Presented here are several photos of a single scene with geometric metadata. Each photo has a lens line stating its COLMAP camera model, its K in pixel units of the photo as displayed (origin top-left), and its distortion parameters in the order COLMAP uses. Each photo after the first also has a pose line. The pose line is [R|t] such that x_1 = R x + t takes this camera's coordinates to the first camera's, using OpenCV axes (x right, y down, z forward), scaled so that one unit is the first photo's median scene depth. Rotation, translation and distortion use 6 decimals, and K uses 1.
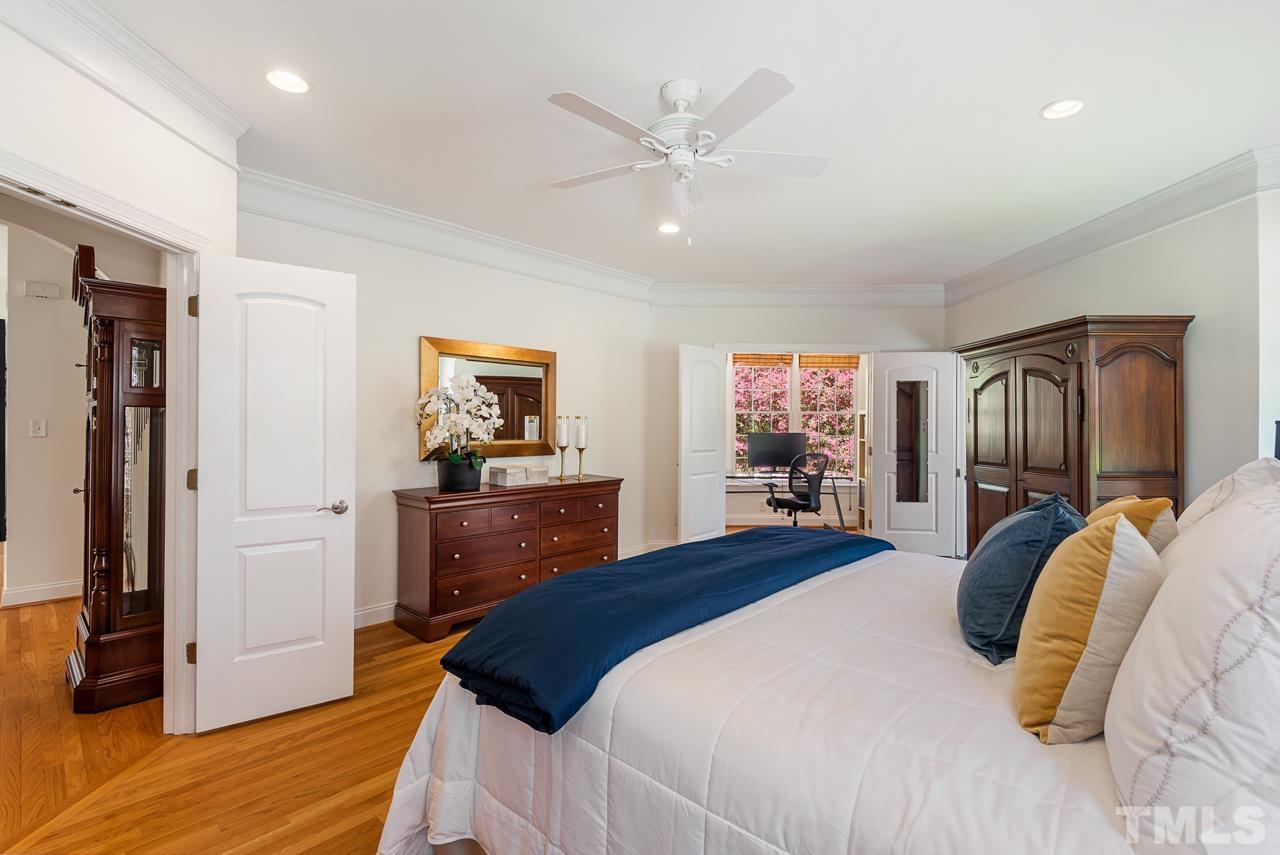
lens RADIAL K [[583.6, 0, 640.0], [0, 583.6, 422.4], [0, 0, 1]] dist [0.002137, 0.000097]
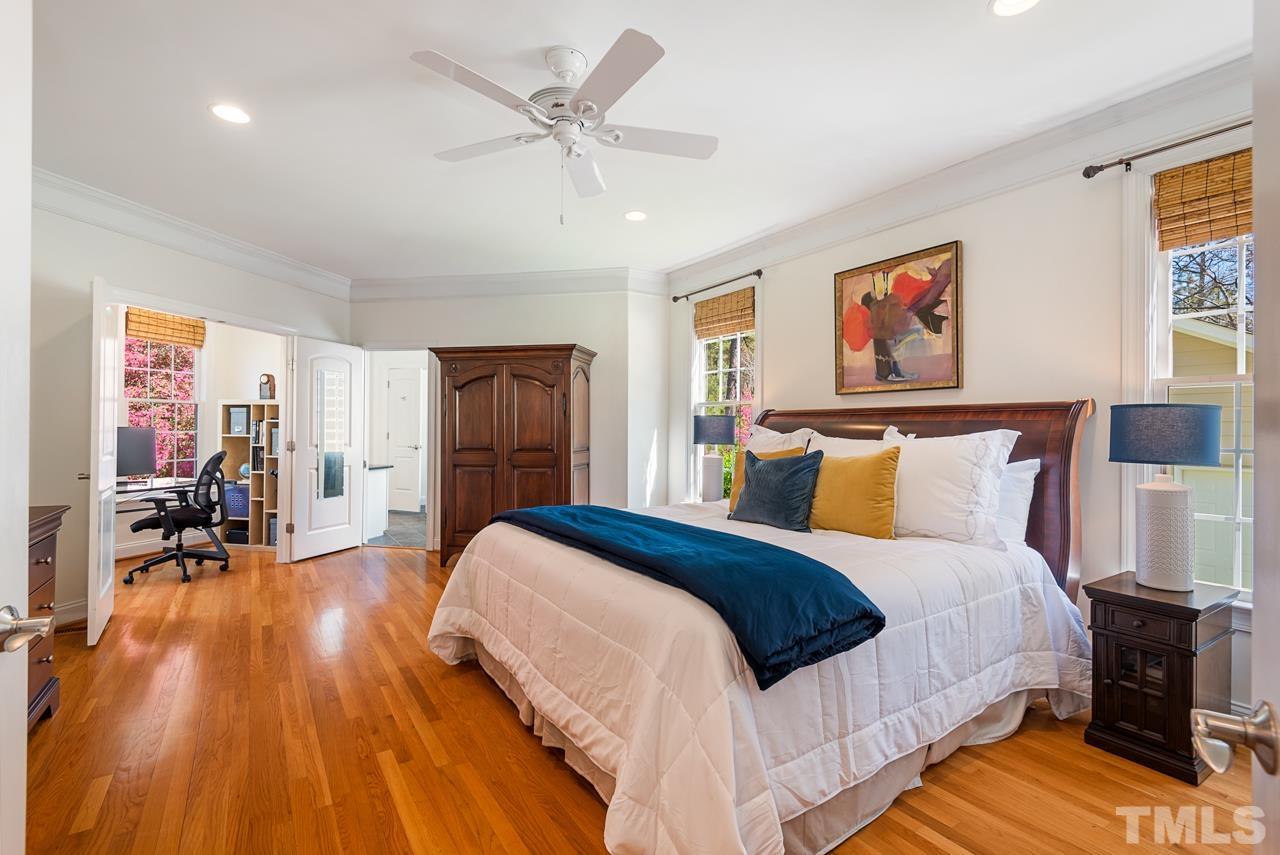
lens RADIAL K [[583.6, 0, 640.0], [0, 583.6, 422.4], [0, 0, 1]] dist [0.002137, 0.000097]
pose [[0.225718, 0.001993, 0.974191, -0.365063], [-0.008784, 0.999961, -0.000010, 0.008962], [-0.974153, -0.008555, 0.225727, 0.278456]]
